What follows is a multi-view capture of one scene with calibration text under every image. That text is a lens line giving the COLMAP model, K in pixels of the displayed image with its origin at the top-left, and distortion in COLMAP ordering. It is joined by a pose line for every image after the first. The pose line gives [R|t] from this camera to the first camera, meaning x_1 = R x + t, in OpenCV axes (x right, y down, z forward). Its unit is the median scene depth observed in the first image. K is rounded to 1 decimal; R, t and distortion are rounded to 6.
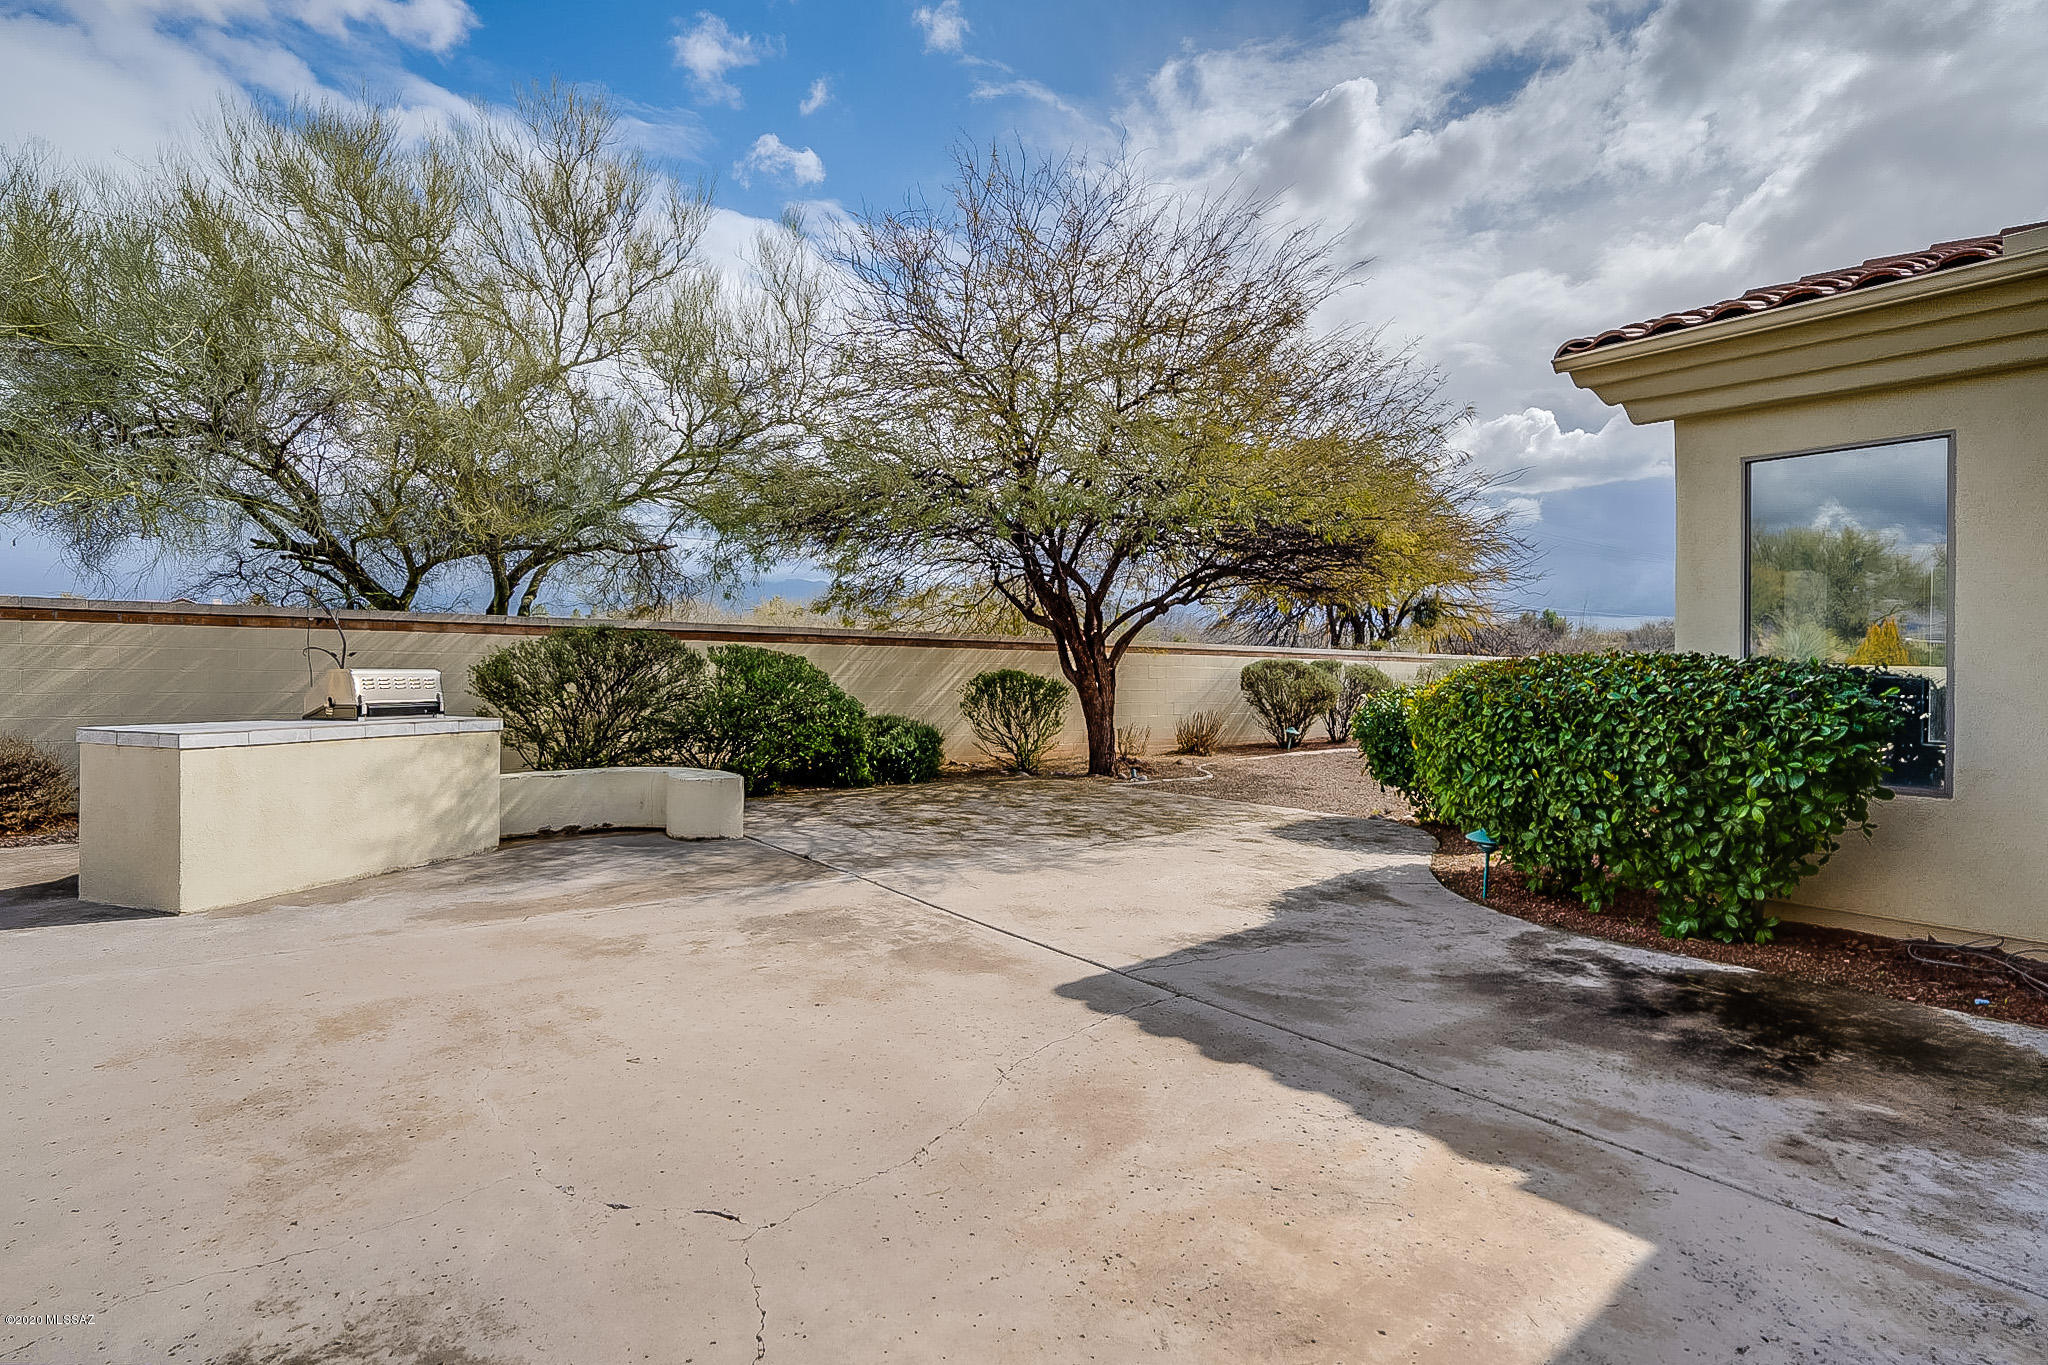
lens RADIAL K [[955.3, 0, 1024.0], [0, 955.3, 682.5], [0, 0, 1]] dist [-0.016657, 0.000496]
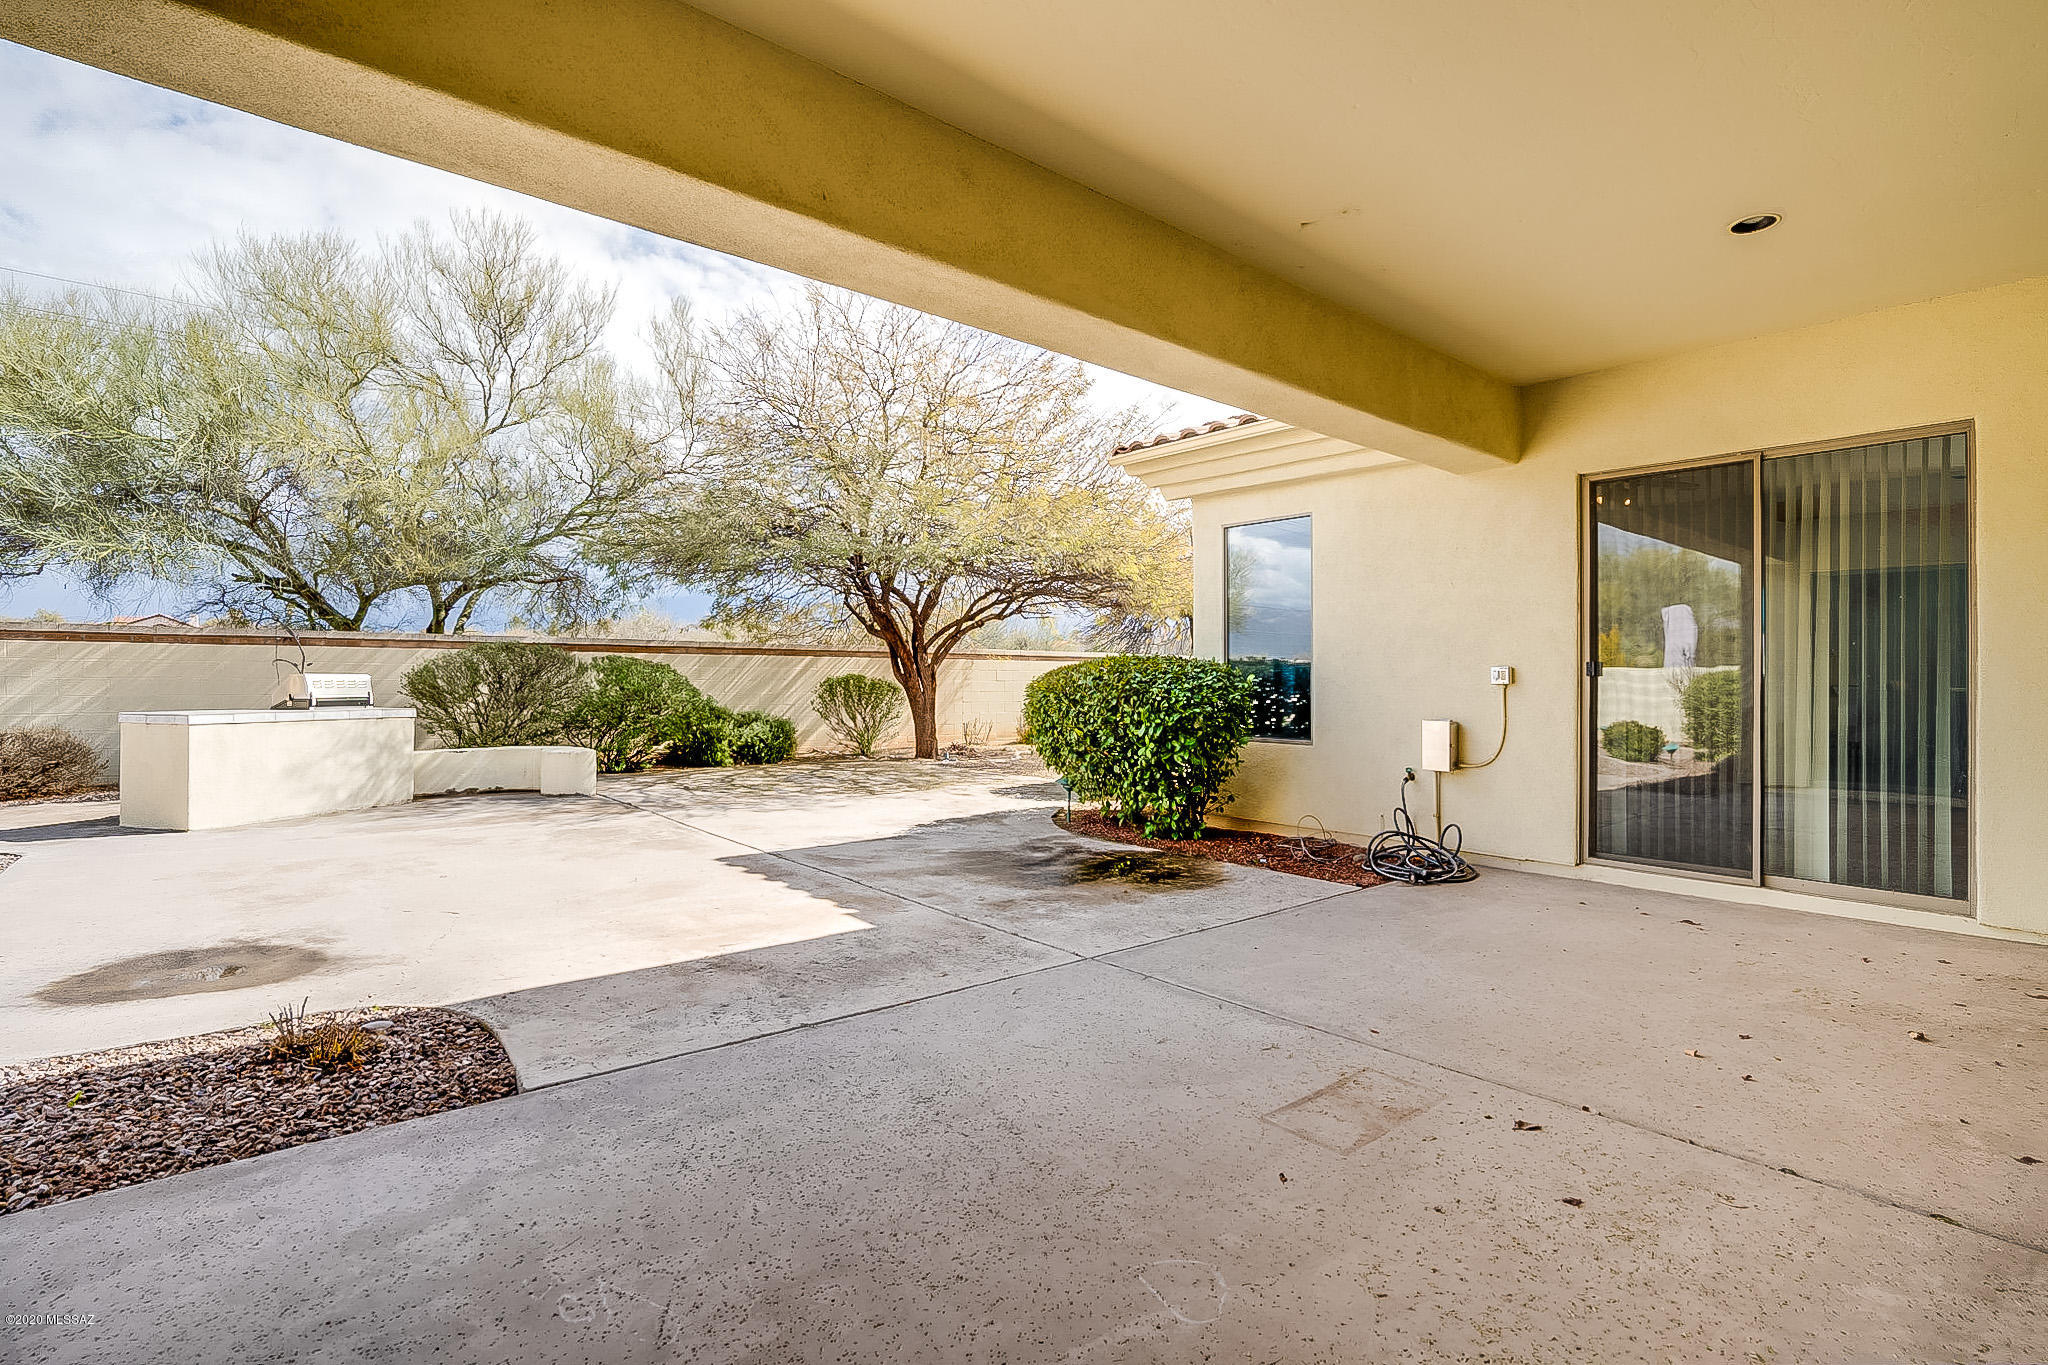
lens RADIAL K [[973.2, 0, 1024.0], [0, 973.2, 682.5], [0, 0, 1]] dist [0.000904, 0.000042]
pose [[0.999964, -0.008453, -0.000552, 0.226388], [0.008447, 0.999909, -0.010564, 0.014170], [0.000641, 0.010559, 0.999944, -0.283042]]
